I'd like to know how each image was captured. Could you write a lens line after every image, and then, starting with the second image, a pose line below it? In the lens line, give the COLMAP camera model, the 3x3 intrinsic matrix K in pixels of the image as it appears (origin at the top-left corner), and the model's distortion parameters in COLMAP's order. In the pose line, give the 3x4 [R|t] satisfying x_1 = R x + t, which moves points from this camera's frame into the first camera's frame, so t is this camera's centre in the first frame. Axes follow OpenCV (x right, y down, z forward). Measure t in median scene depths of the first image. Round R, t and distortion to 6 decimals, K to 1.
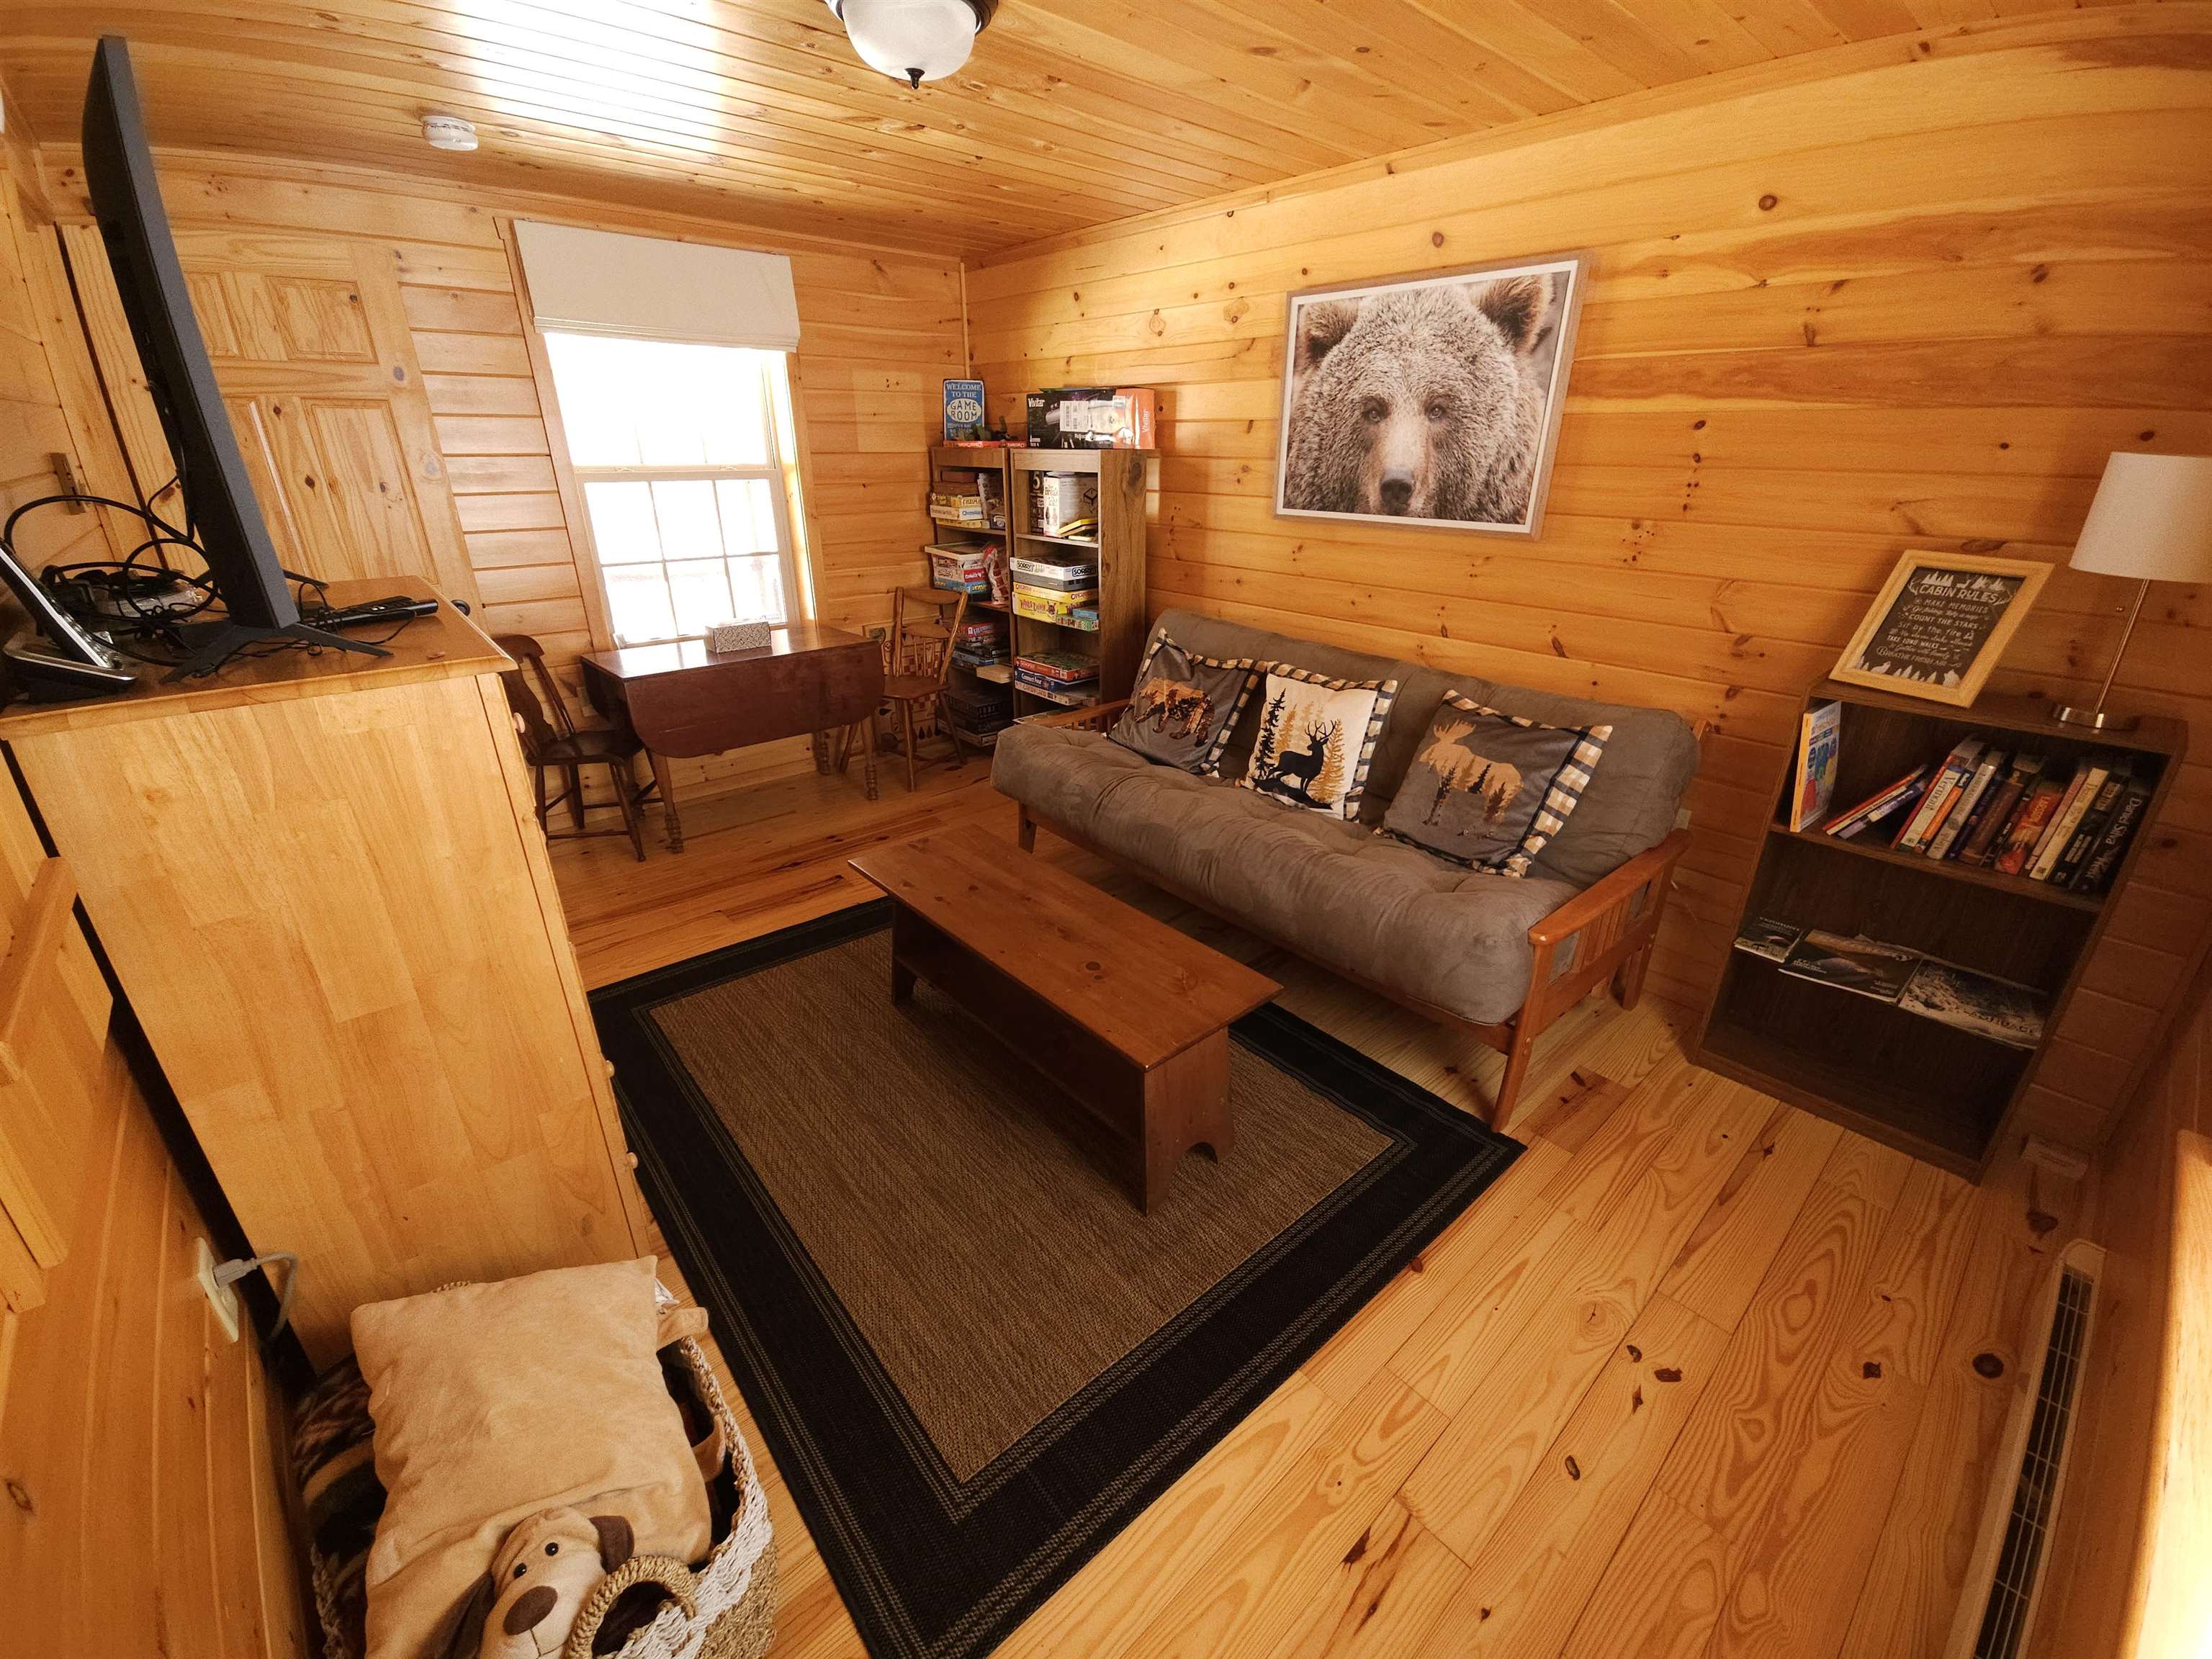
lens RADIAL K [[905.1, 0, 1115.9], [0, 905.1, 814.9], [0, 0, 1]] dist [0.003258, -0.000199]
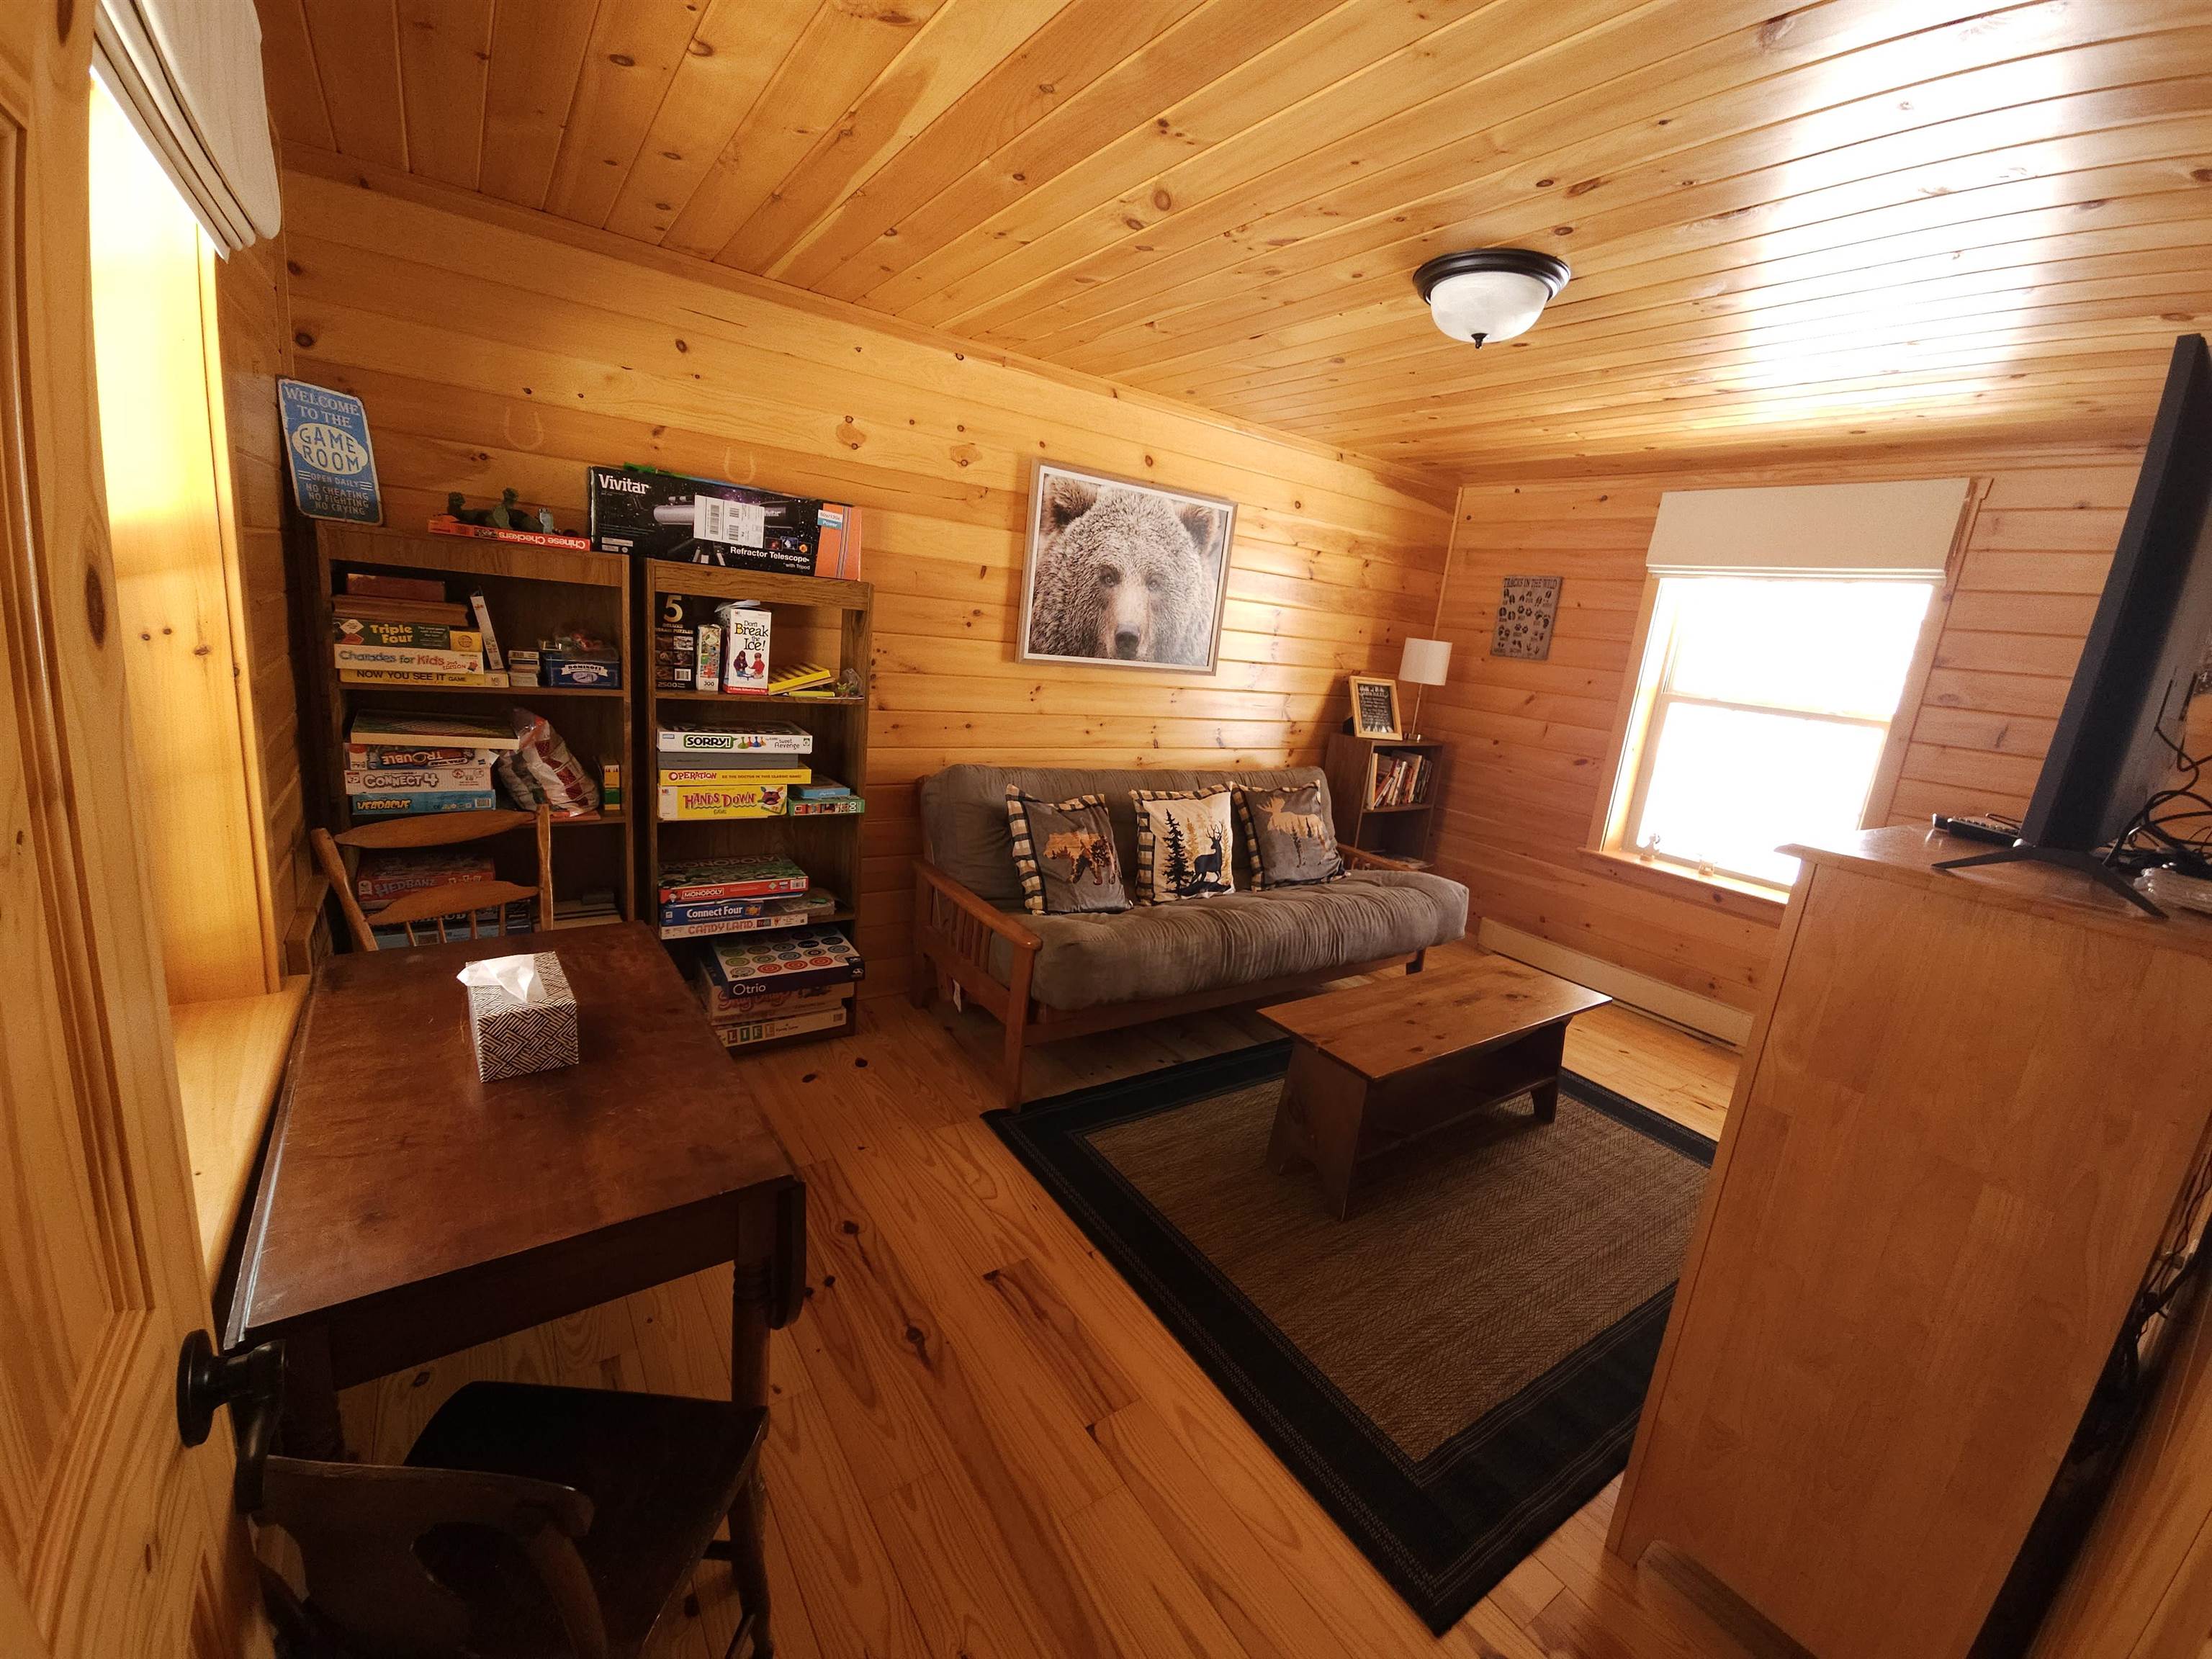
lens RADIAL K [[905.1, 0, 1115.9], [0, 905.1, 814.9], [0, 0, 1]] dist [0.003258, -0.000199]
pose [[0.108879, -0.208073, 0.972034, -0.926237], [0.280290, 0.944597, 0.170804, -0.339042], [-0.953721, 0.253854, 0.161168, 0.850243]]
